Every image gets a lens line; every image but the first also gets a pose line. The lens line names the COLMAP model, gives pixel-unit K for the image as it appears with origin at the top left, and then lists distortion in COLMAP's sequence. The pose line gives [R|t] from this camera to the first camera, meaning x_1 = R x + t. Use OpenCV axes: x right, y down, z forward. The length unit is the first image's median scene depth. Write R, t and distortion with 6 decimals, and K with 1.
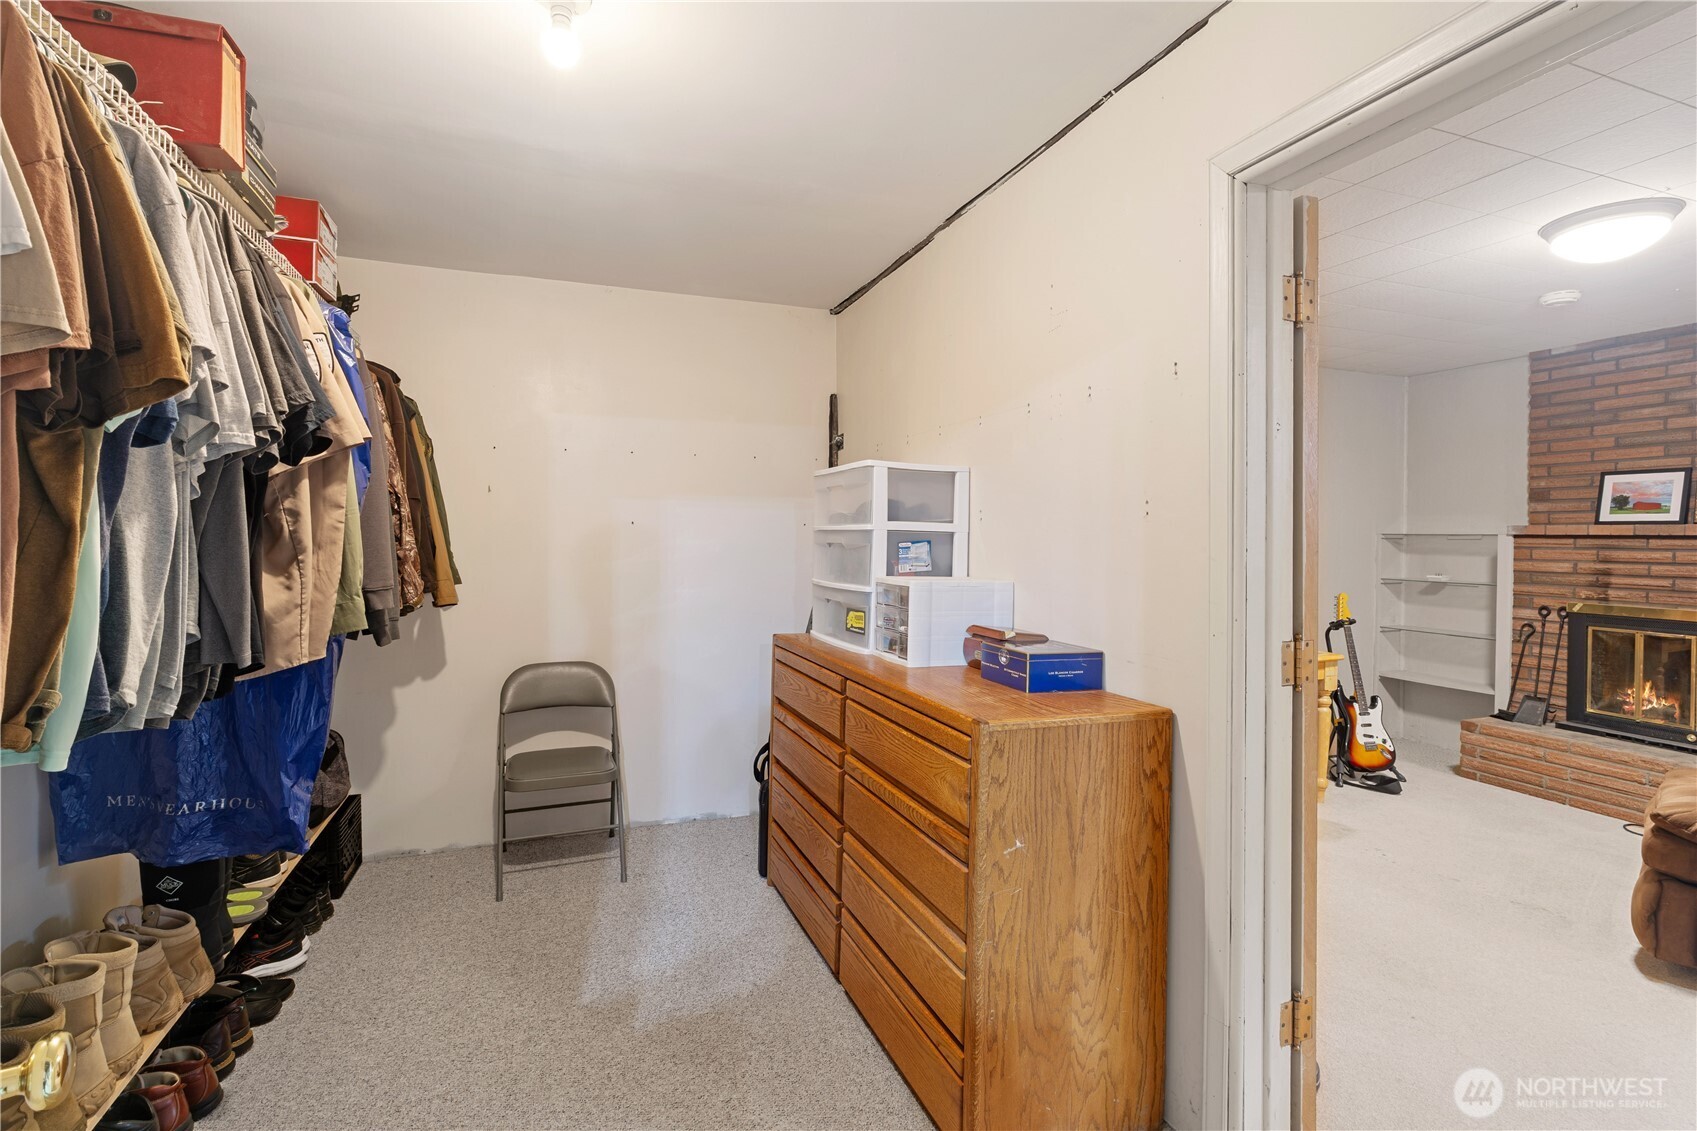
lens RADIAL K [[806.8, 0, 846.2], [0, 806.8, 527.6], [0, 0, 1]] dist [-0.003635, -0.001133]
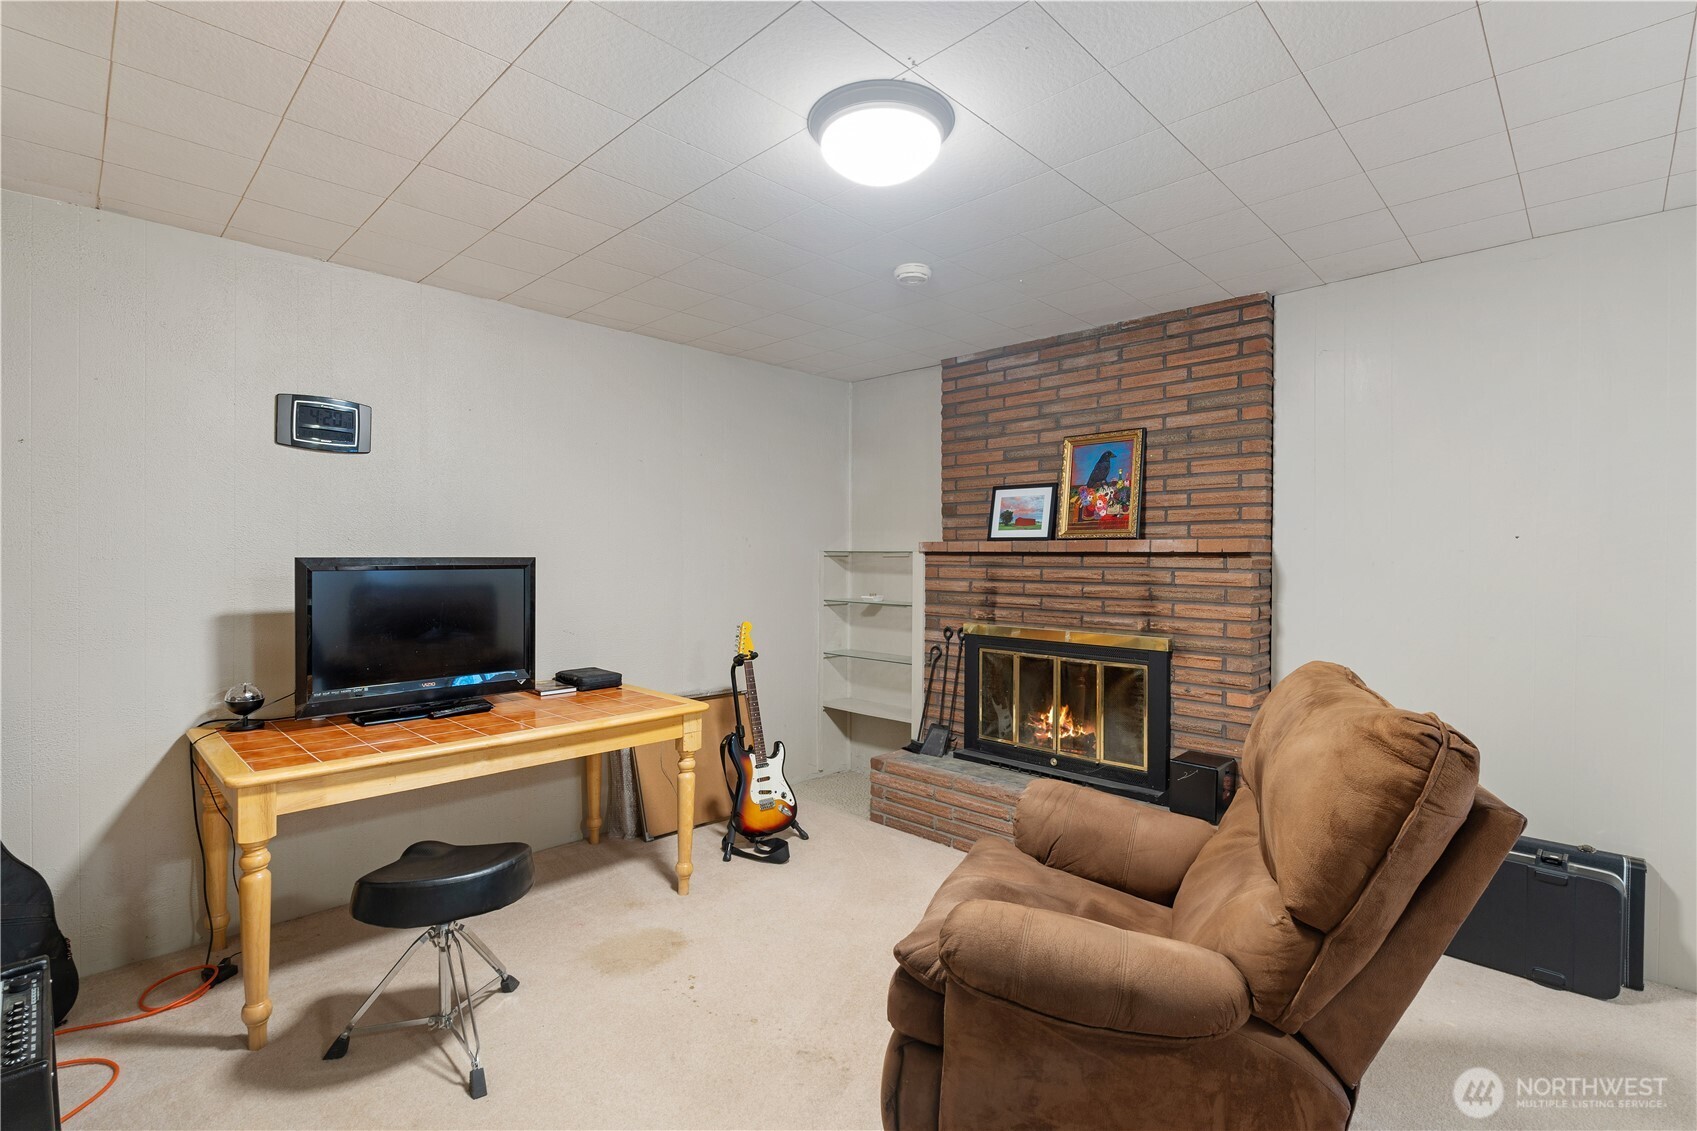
lens RADIAL K [[795.4, 0, 849.2], [0, 795.4, 541.4], [0, 0, 1]] dist [-0.007888, -0.000128]
pose [[0.899472, 0.004986, 0.436950, 0.364017], [-0.002397, 0.999976, -0.006477, 0.003194], [-0.436972, 0.004778, 0.899462, 0.216167]]
